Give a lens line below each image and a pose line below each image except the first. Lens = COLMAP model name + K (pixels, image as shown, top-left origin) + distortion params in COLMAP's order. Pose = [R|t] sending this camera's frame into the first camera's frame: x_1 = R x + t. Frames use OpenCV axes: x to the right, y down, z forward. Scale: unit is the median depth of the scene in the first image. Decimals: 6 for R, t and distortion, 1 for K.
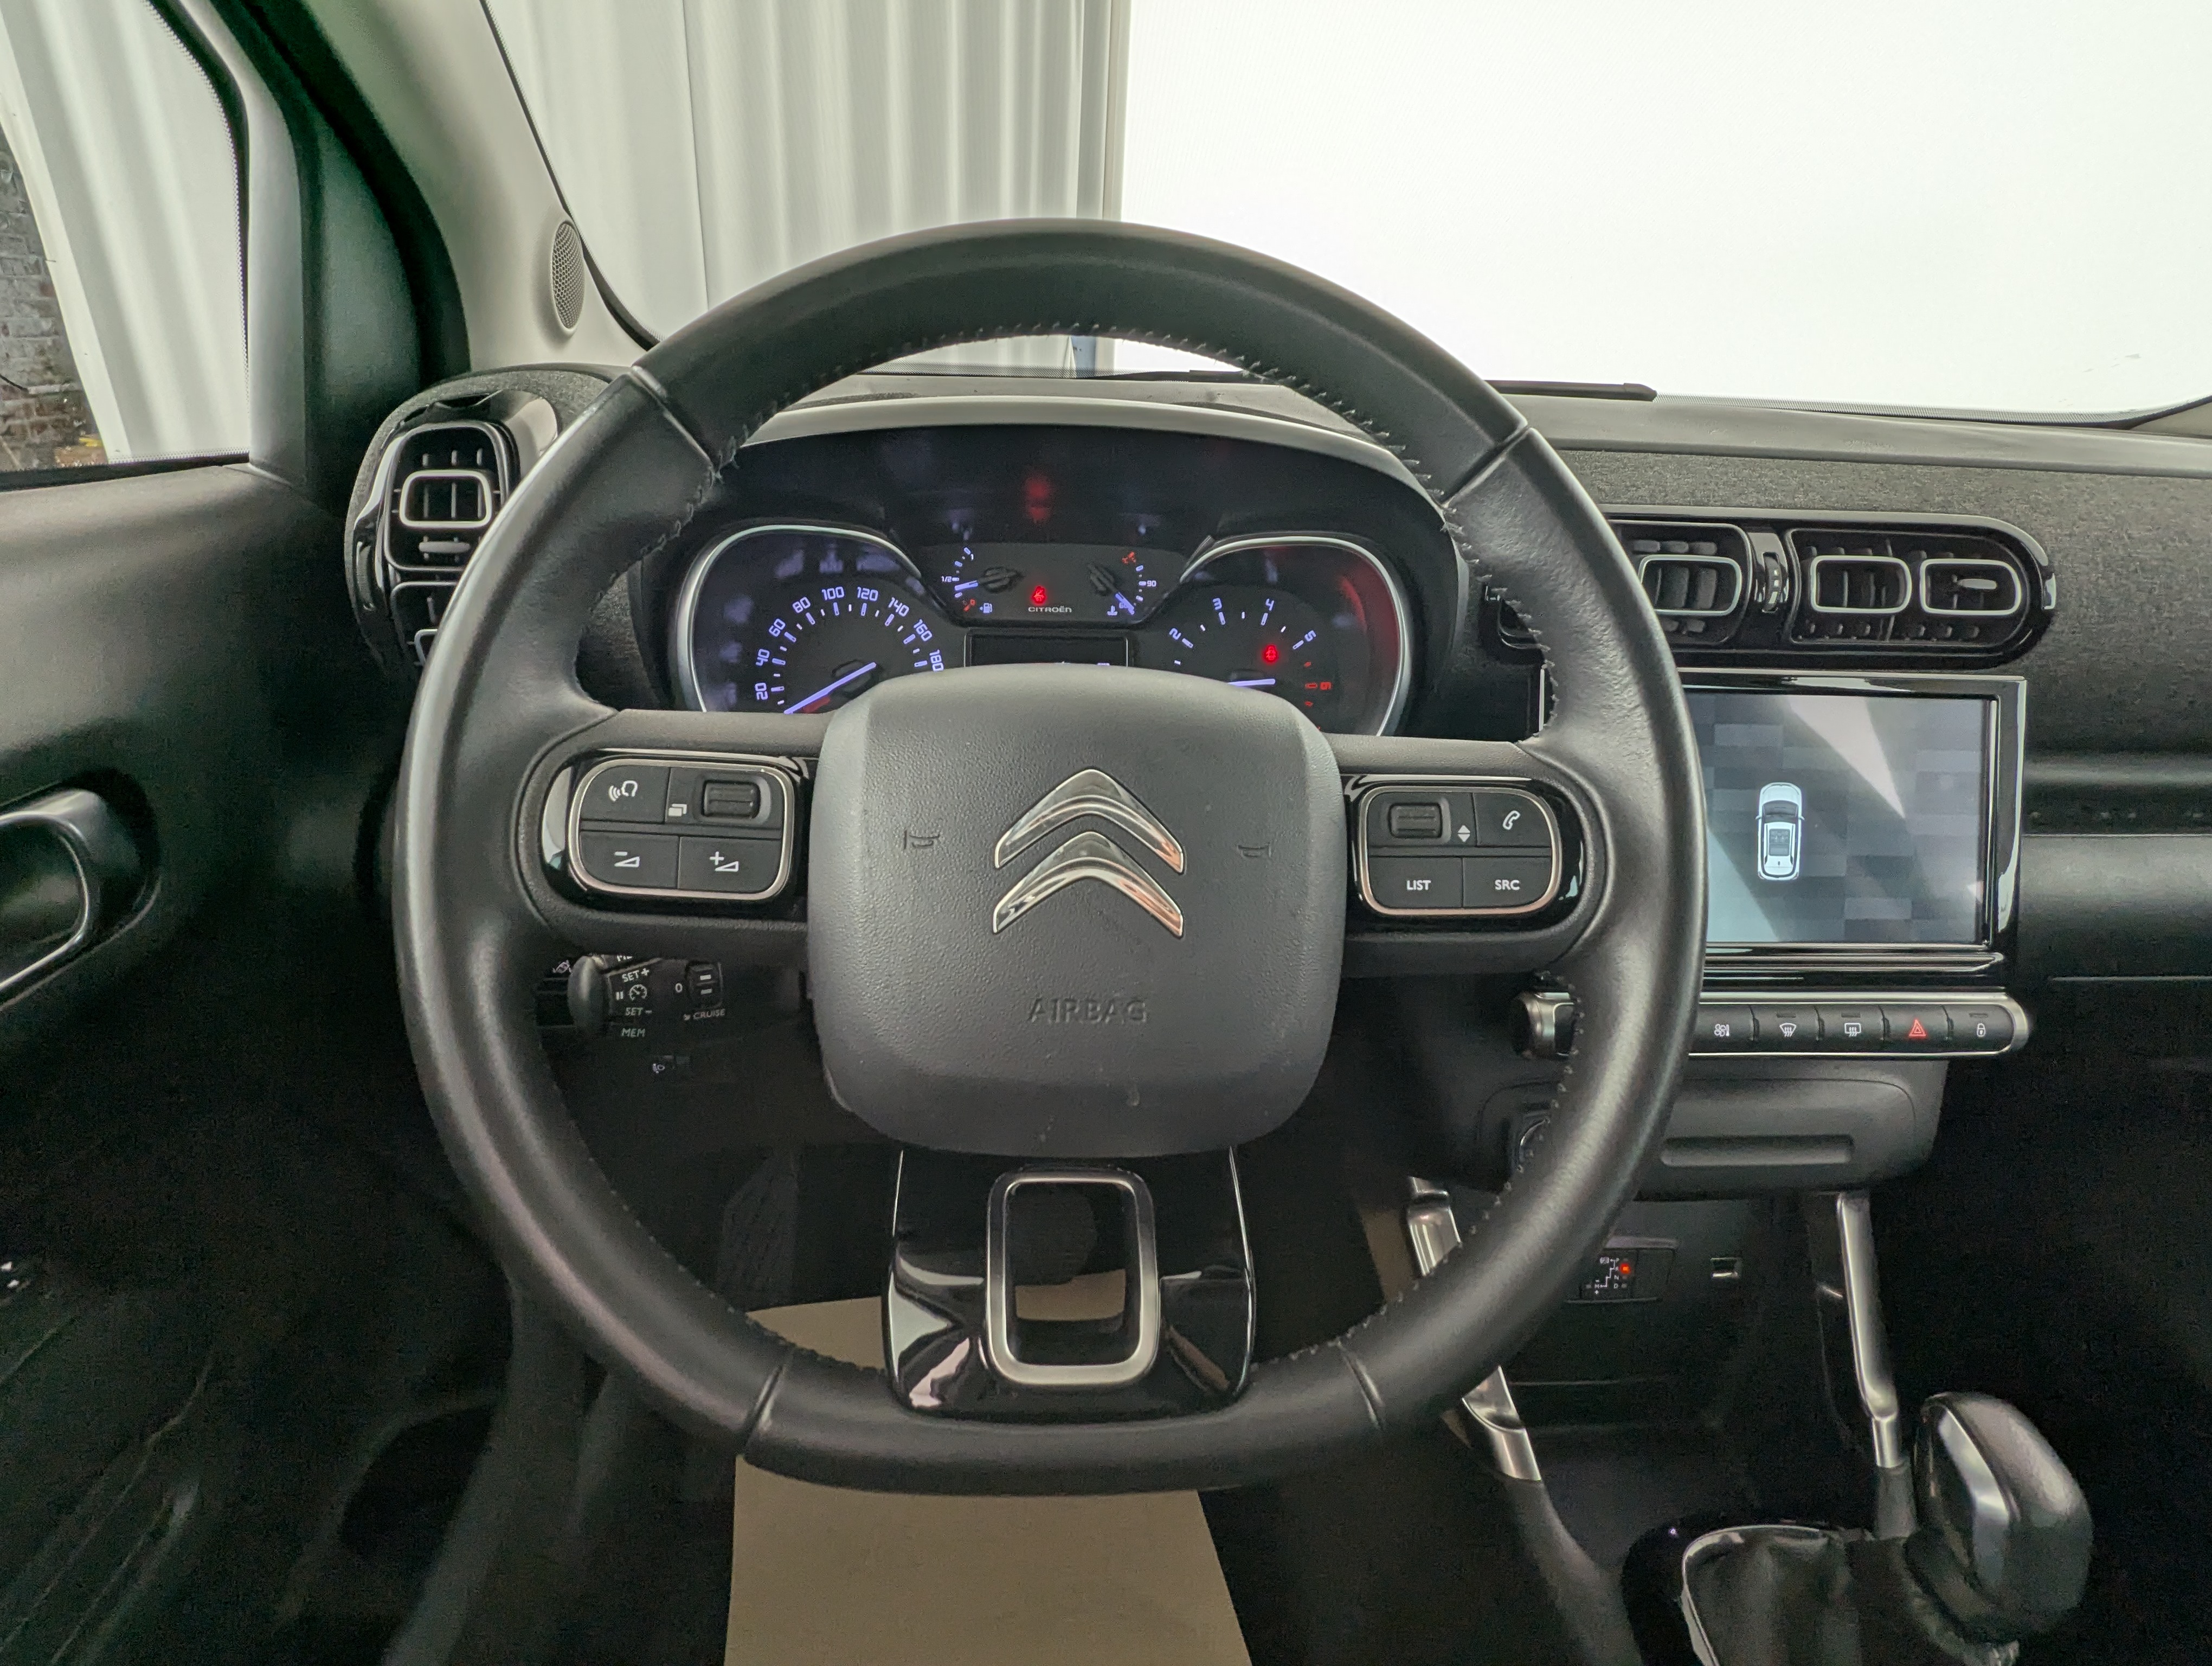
lens RADIAL K [[1029.1, 0, 1109.0], [0, 1029.1, 893.7], [0, 0, 1]] dist [-0.002031, -0.000632]
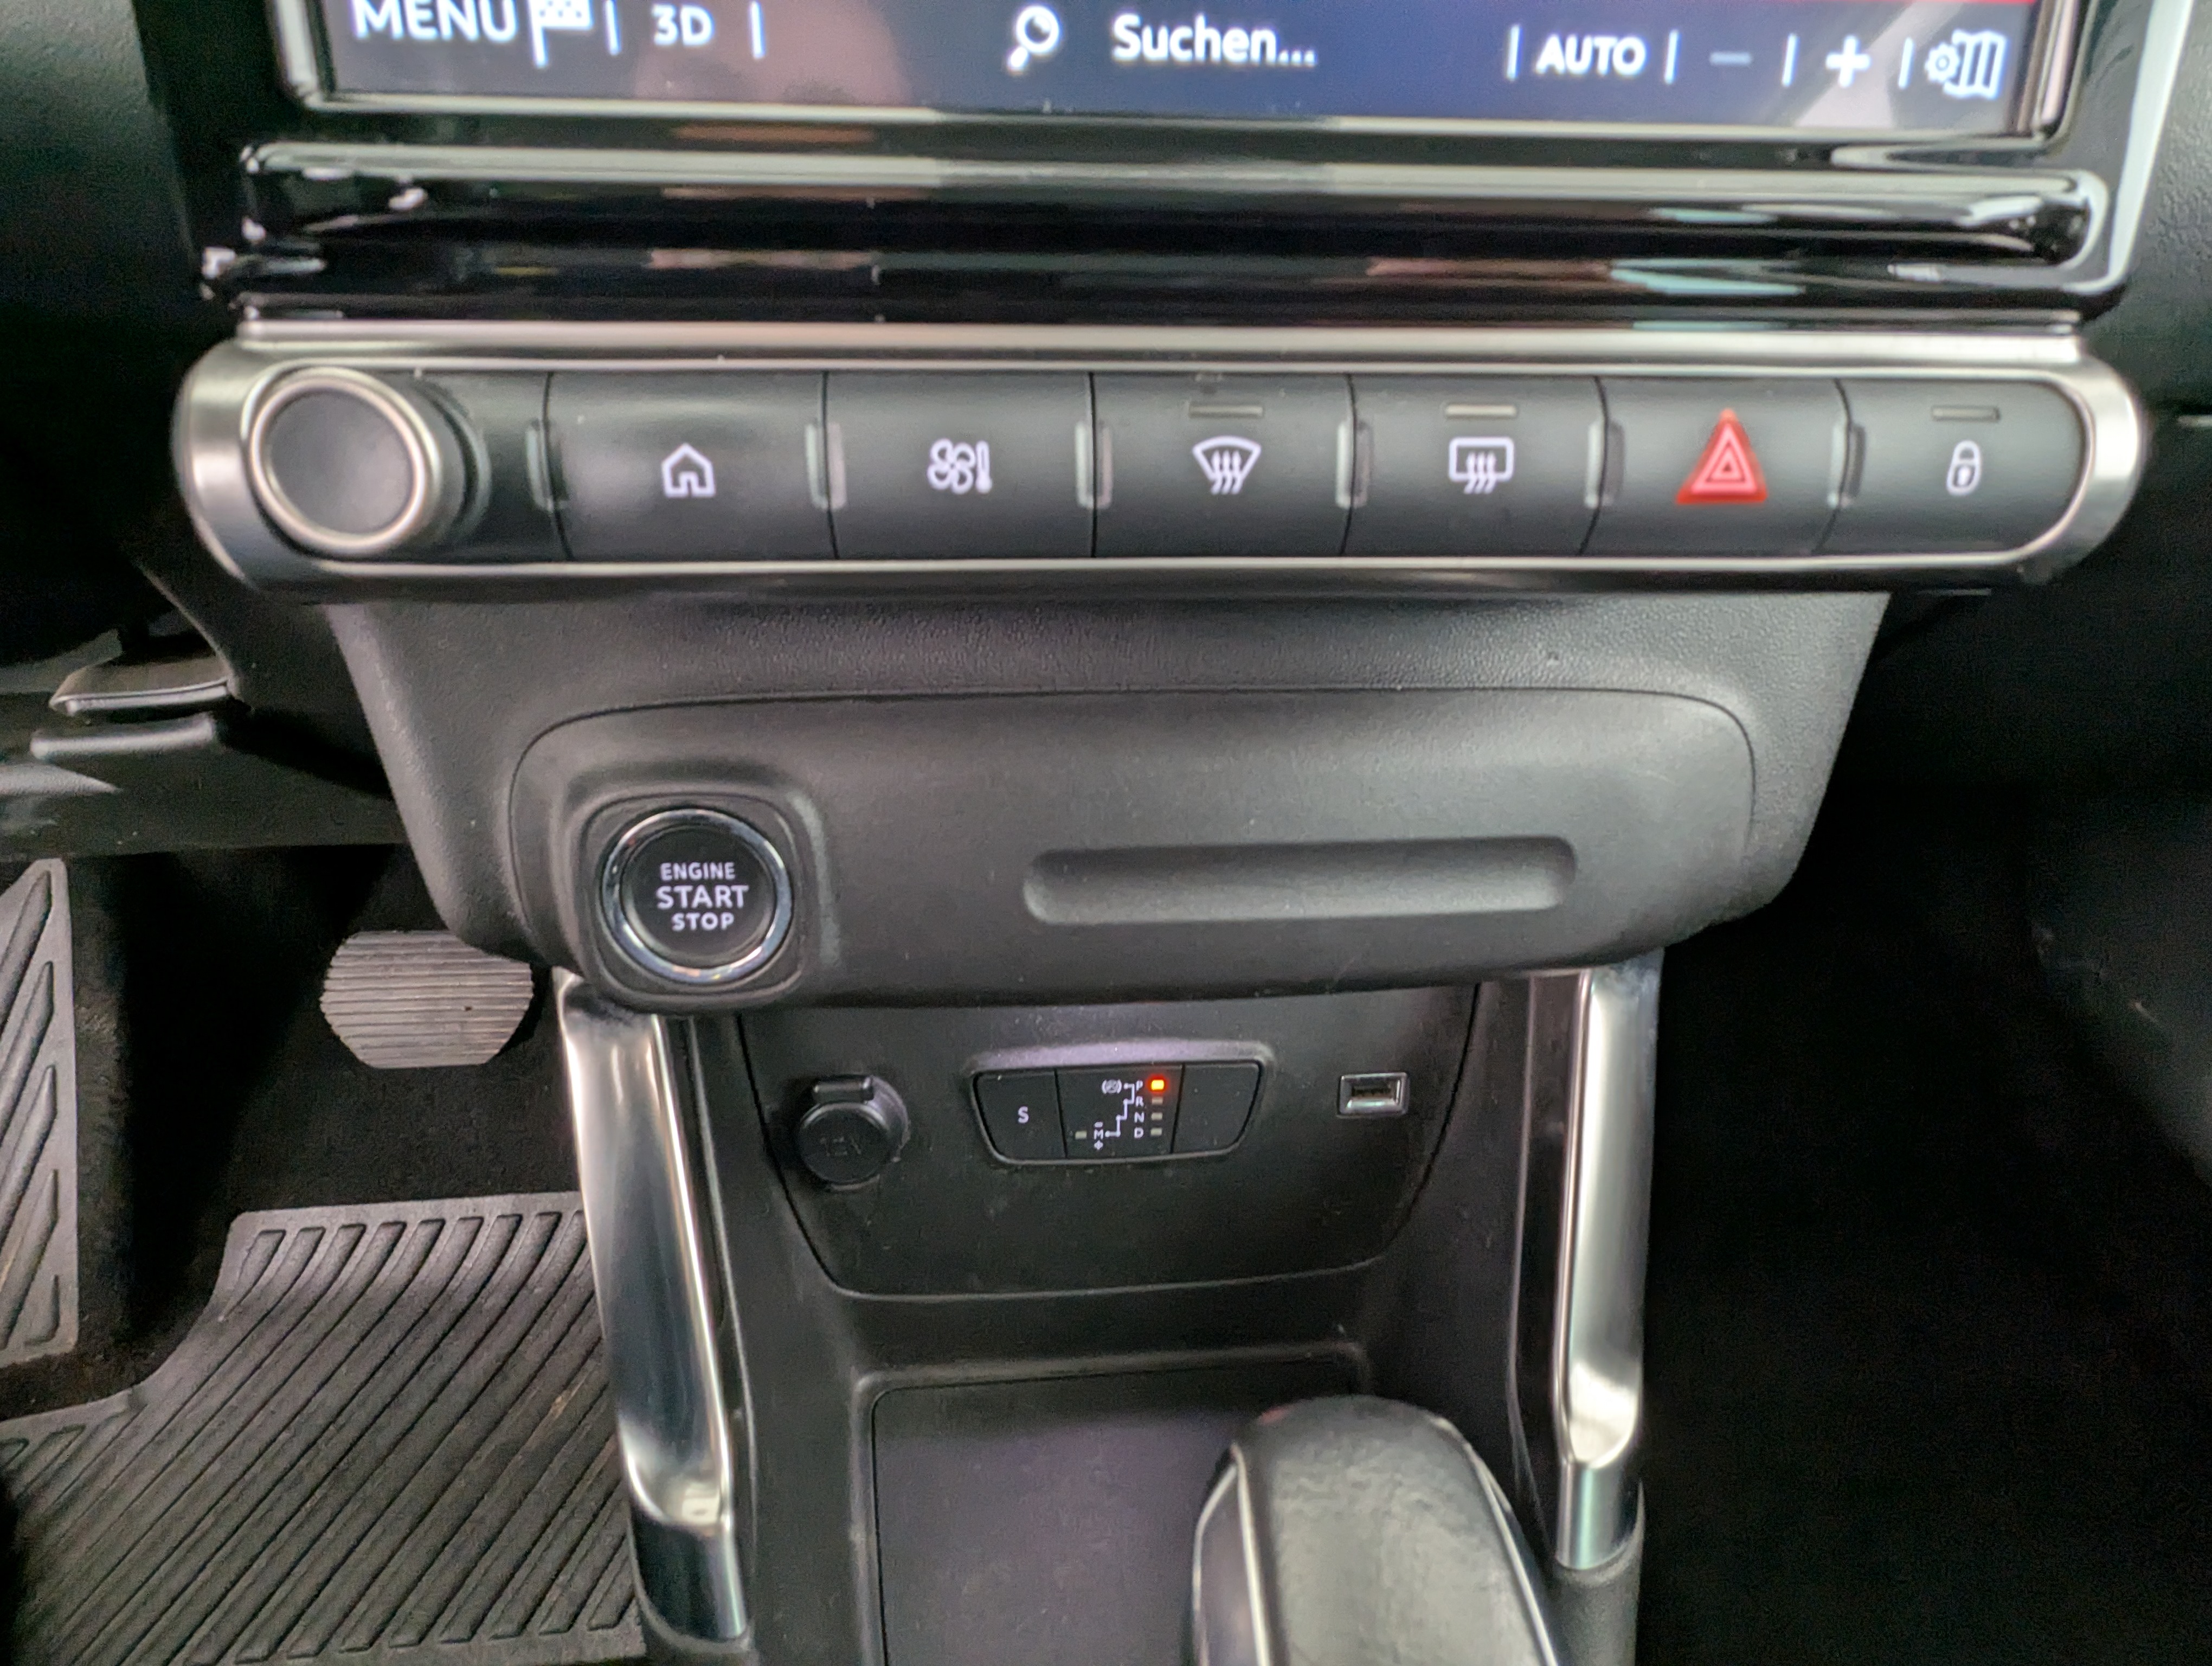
lens RADIAL K [[1030.4, 0, 1106.0], [0, 1030.4, 833.0], [0, 0, 1]] dist [-0.001293, 0.000864]
pose [[0.999841, -0.014219, -0.010799, 0.614519], [0.016343, 0.972388, 0.232796, 0.158111], [0.007191, -0.232935, 0.972466, 0.699824]]
